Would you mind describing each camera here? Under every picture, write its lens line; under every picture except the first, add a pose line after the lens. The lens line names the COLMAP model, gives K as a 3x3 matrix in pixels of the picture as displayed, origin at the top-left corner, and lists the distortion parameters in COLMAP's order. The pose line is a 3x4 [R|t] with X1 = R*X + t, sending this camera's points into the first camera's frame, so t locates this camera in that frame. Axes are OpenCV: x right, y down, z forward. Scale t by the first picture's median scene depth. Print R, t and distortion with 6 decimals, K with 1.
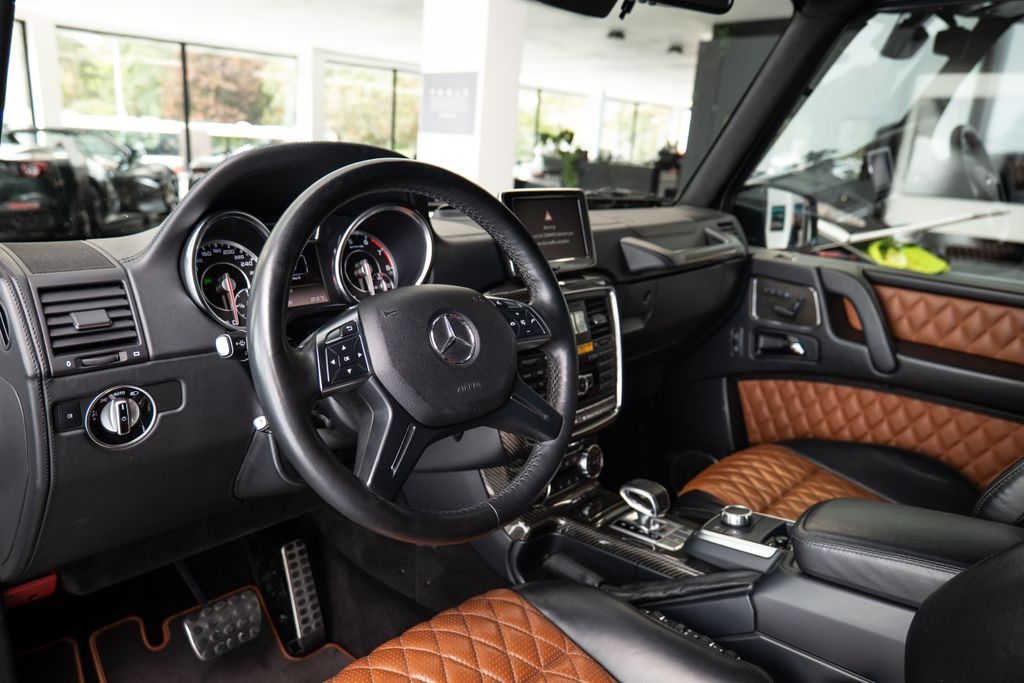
lens RADIAL K [[651.0, 0, 482.7], [0, 651.0, 347.6], [0, 0, 1]] dist [-0.036866, 0.002765]
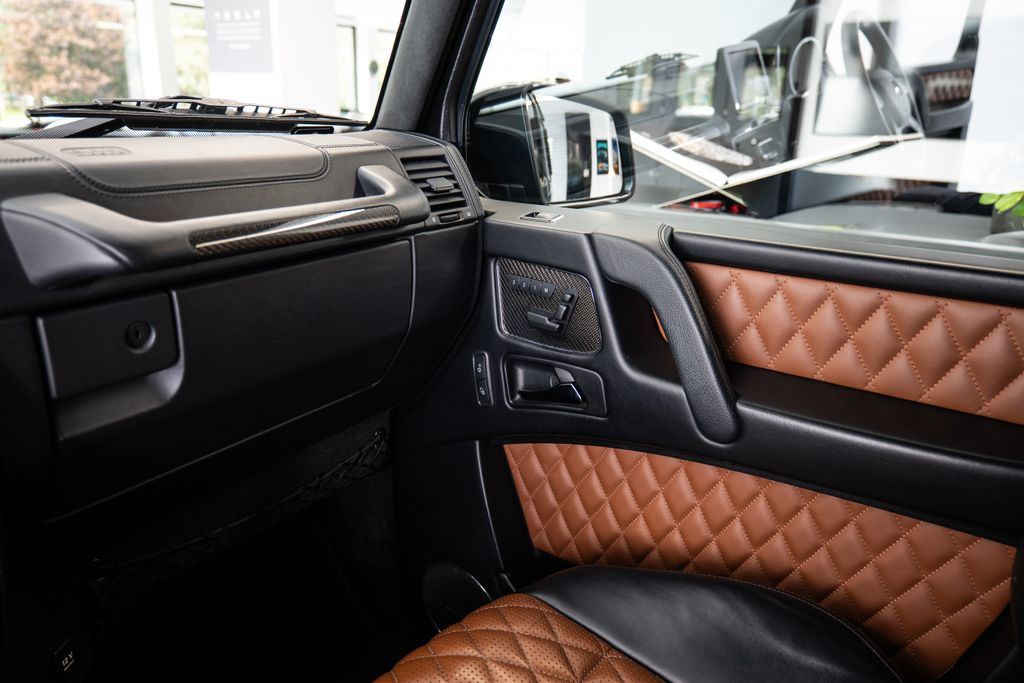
lens RADIAL K [[746.3, 0, 519.1], [0, 746.3, 345.5], [0, 0, 1]] dist [-0.032470, -0.002066]
pose [[0.981161, -0.083063, 0.174426, 0.359805], [0.079363, 0.996450, 0.028092, -0.058432], [-0.176140, -0.013720, 0.984270, 0.436934]]
